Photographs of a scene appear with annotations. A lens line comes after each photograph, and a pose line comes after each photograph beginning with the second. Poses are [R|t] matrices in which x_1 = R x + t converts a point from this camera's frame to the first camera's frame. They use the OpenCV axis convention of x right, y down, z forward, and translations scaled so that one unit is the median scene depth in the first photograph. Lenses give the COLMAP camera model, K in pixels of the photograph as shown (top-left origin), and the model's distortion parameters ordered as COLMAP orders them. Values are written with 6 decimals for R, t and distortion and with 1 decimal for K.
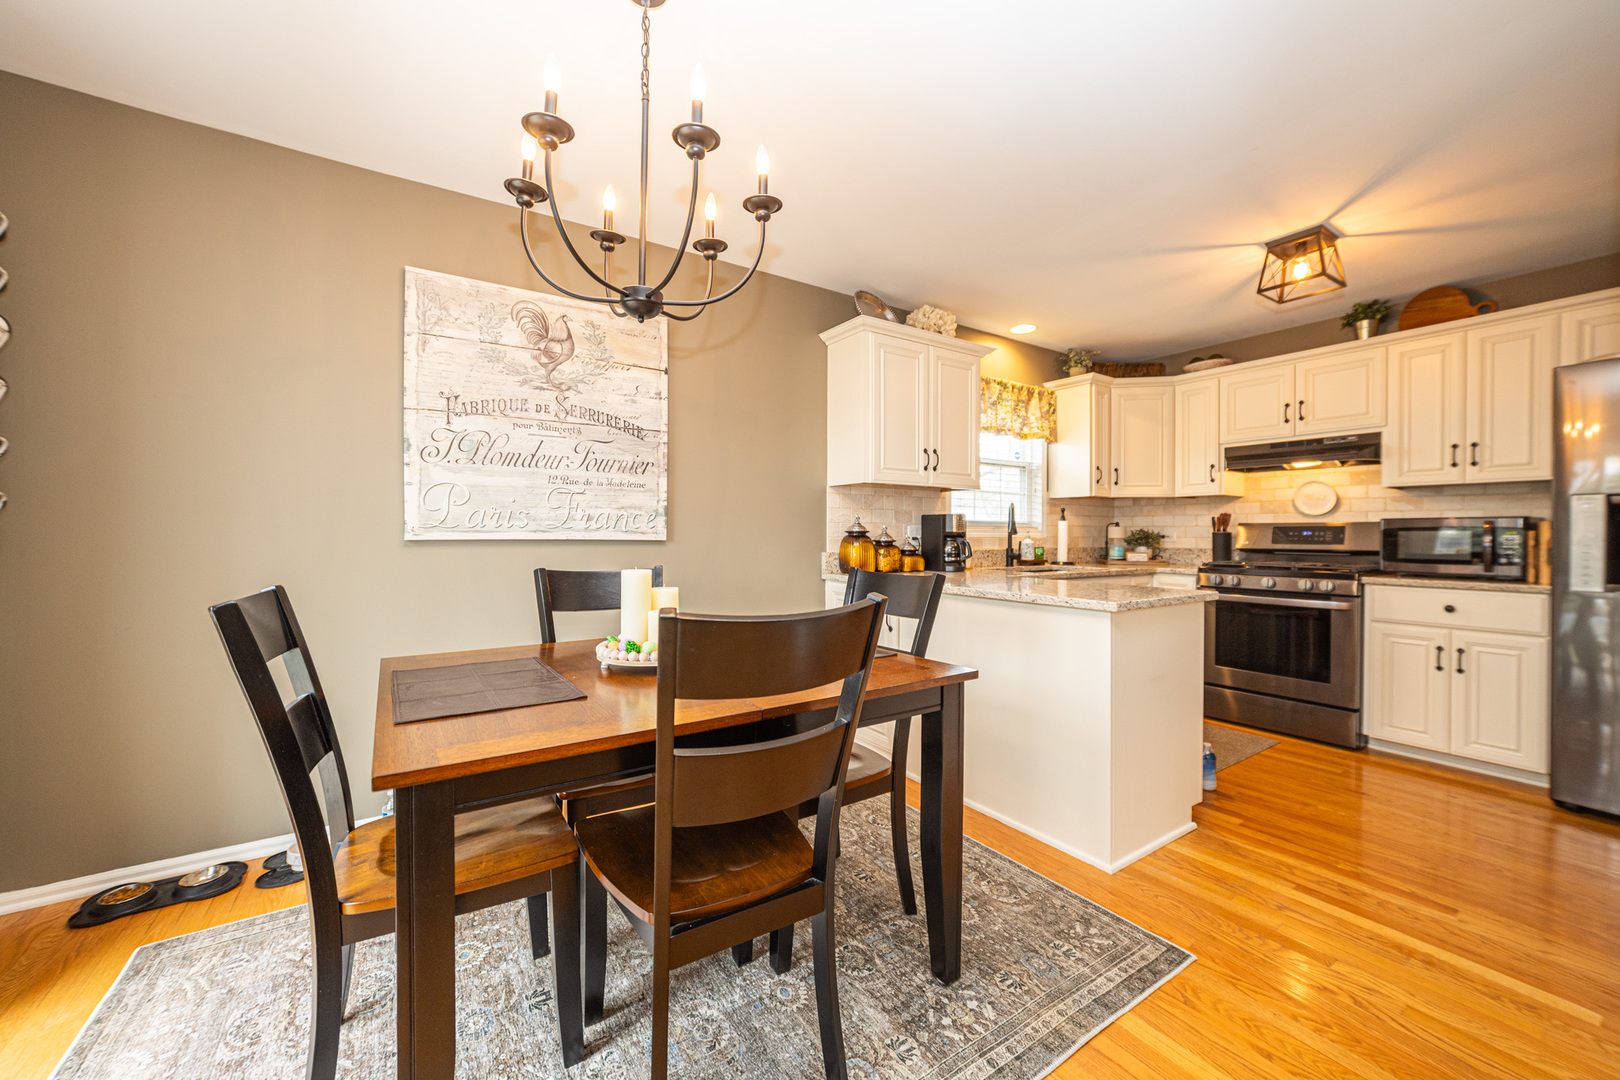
lens RADIAL K [[625.7, 0, 814.0], [0, 625.7, 534.7], [0, 0, 1]] dist [-0.002004, 0.007361]
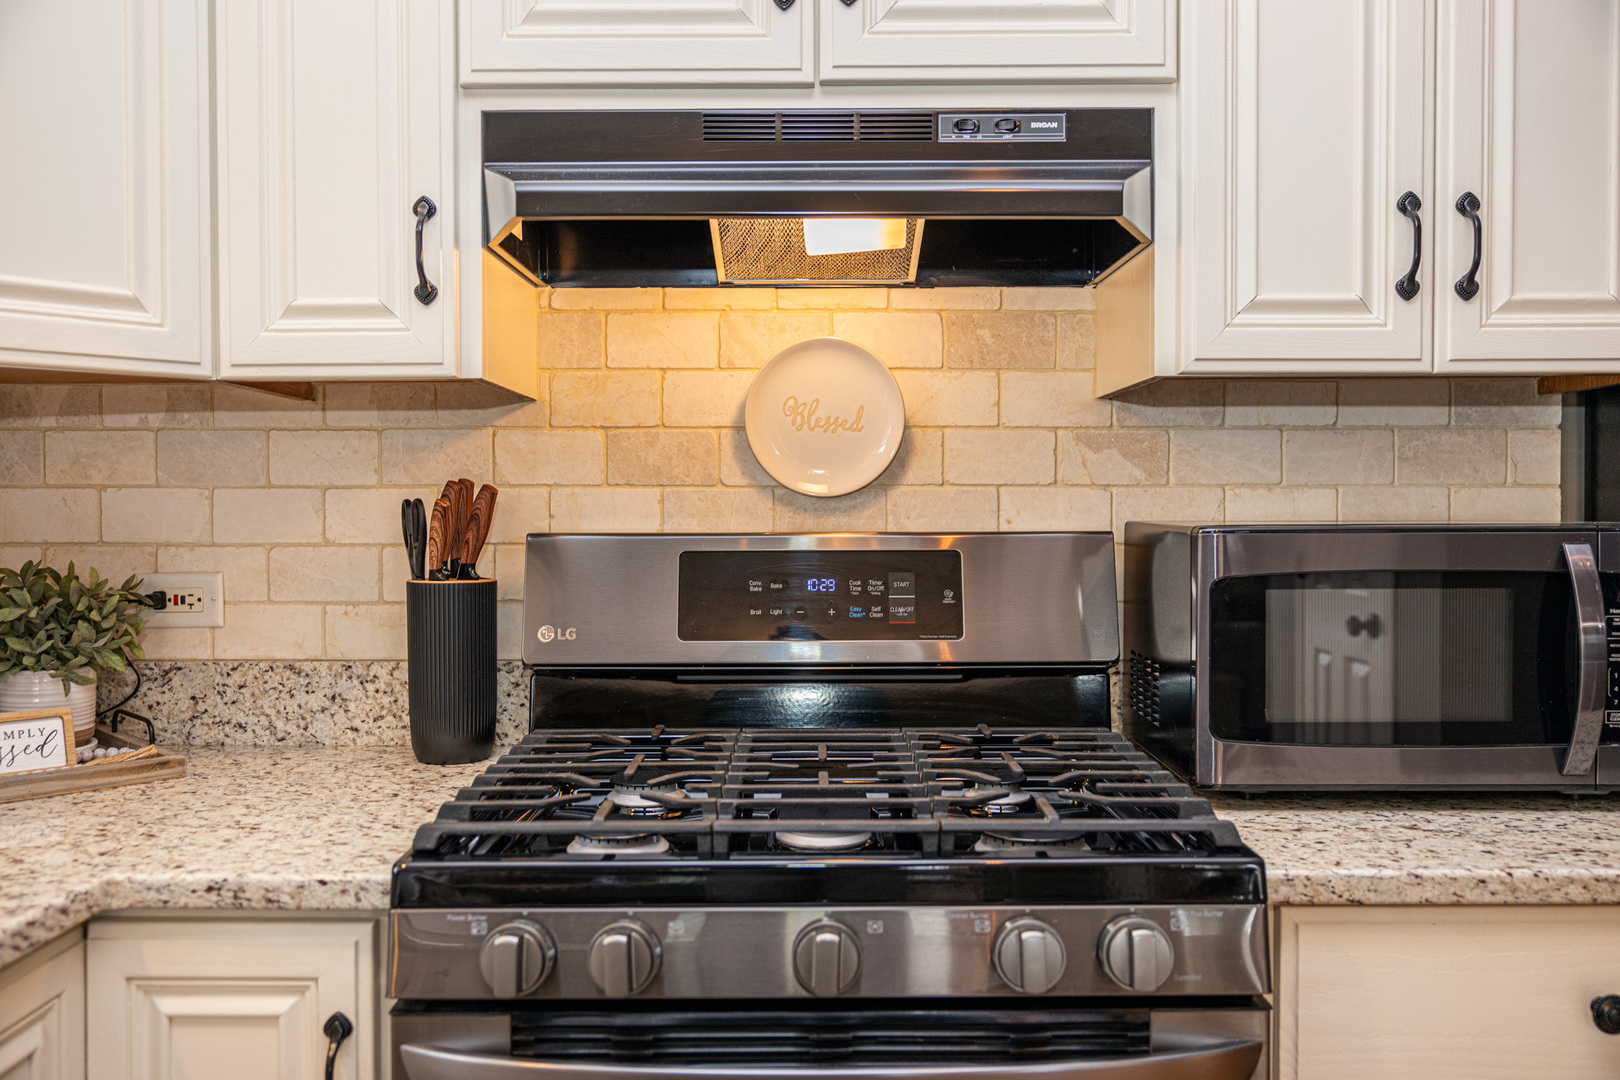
lens RADIAL K [[1306.0, 0, 810.0], [0, 1306.0, 540.0], [0, 0, 1]] dist [0.002939, 0.003531]
pose [[0.566162, -0.031222, 0.823702, 0.434716], [0.007239, 0.999432, 0.032908, -0.032505], [-0.824262, -0.012668, 0.566067, 0.773680]]
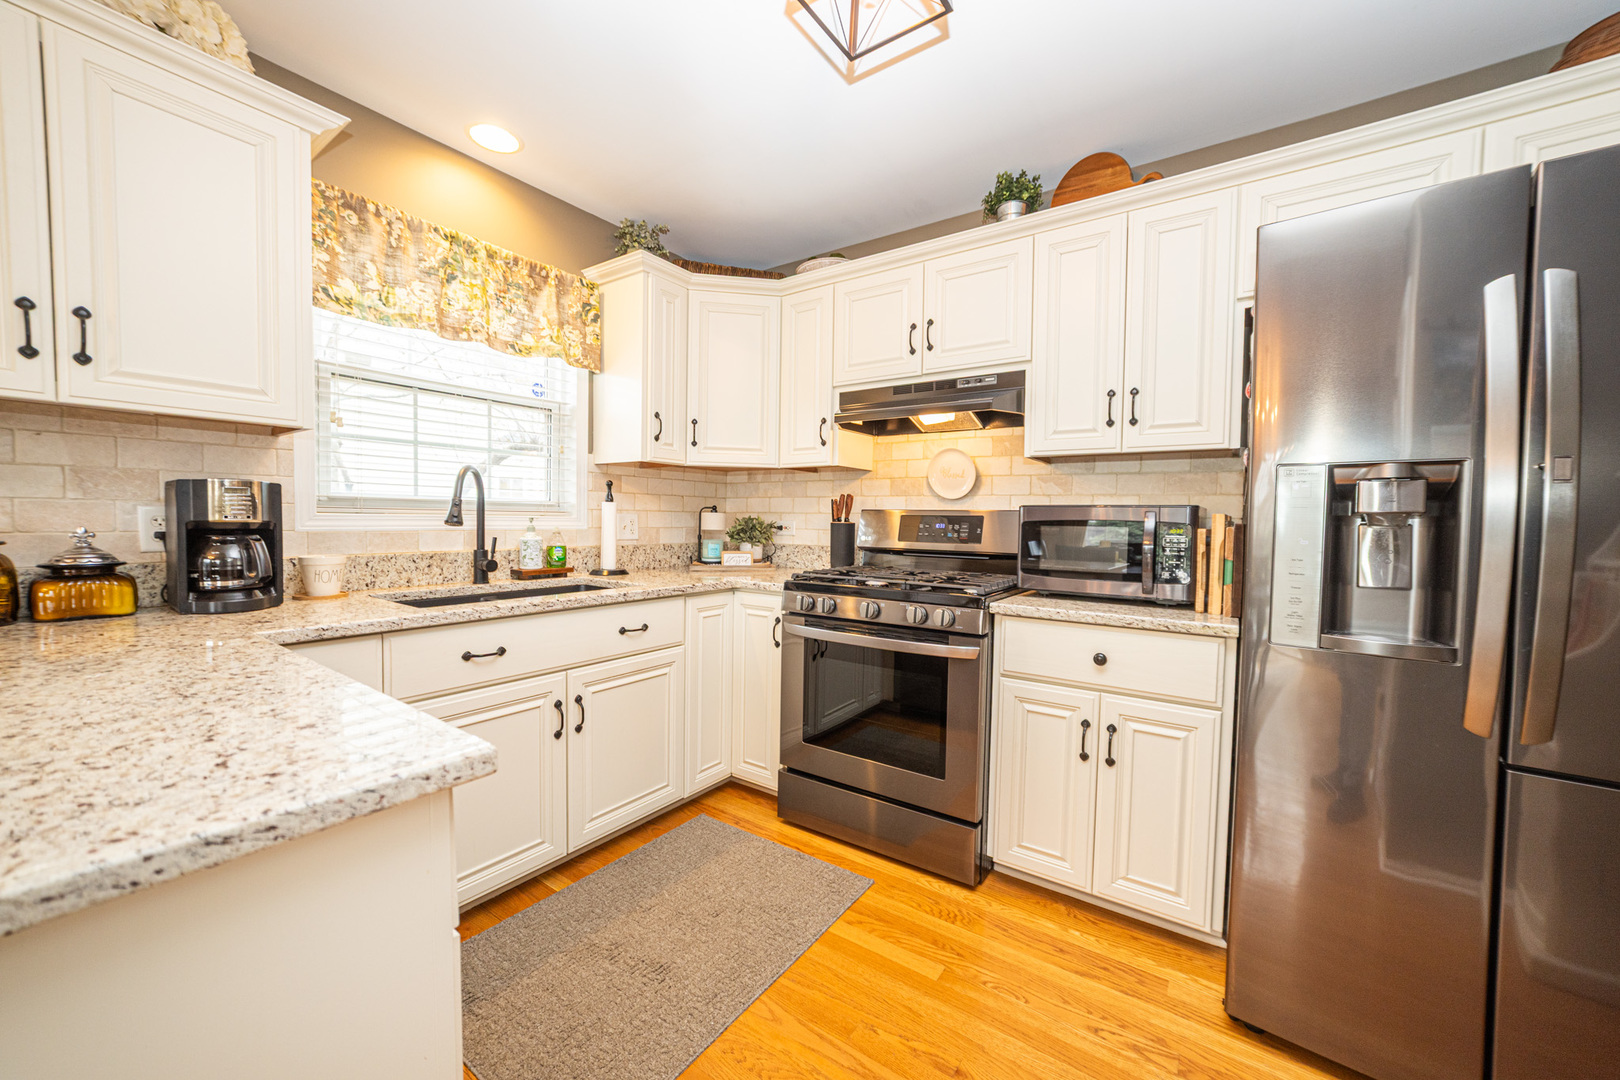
lens RADIAL K [[623.6, 0, 810.0], [0, 623.6, 540.0], [0, 0, 1]] dist [-0.003445, -0.000008]
pose [[0.935259, -0.005473, 0.353923, 0.431200], [-0.007926, 0.999306, 0.036398, -0.010843], [-0.353877, -0.036847, 0.934566, 0.434953]]
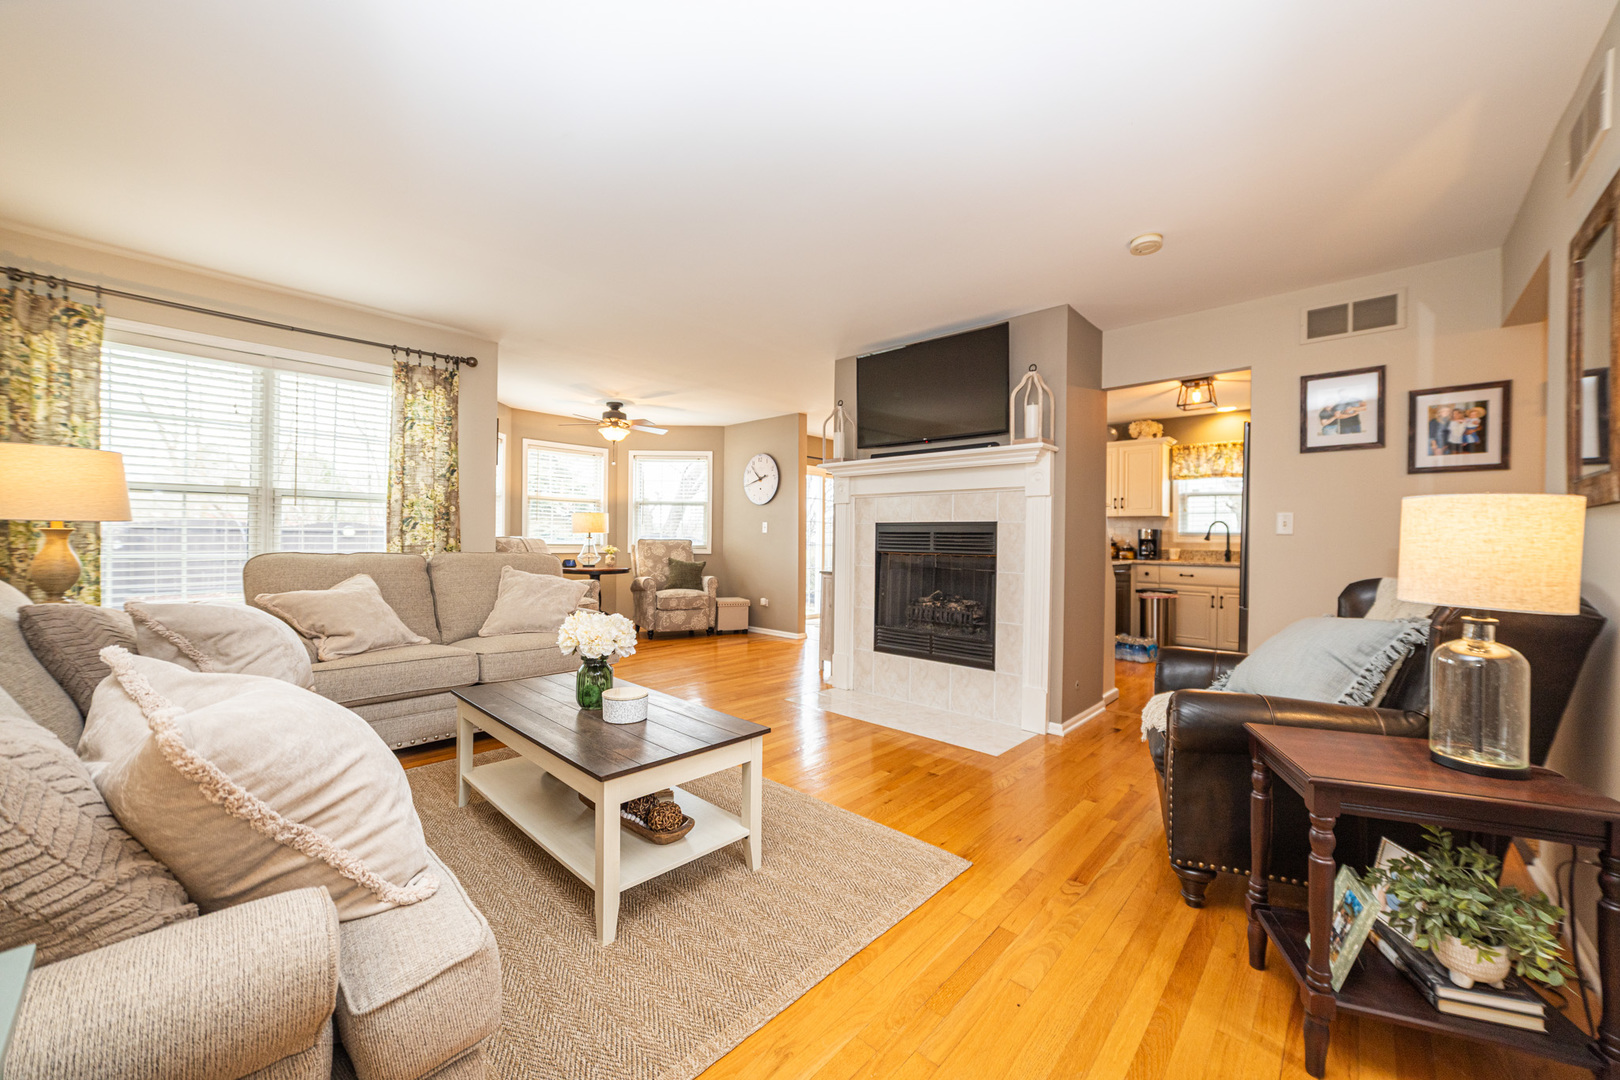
lens RADIAL K [[623.6, 0, 810.0], [0, 623.6, 540.0], [0, 0, 1]] dist [-0.003445, -0.000008]
pose [[0.238133, 0.000774, -0.971232, 1.727529], [-0.011675, 0.999930, -0.002065, 0.012361], [0.971162, 0.011831, 0.238125, -0.400257]]
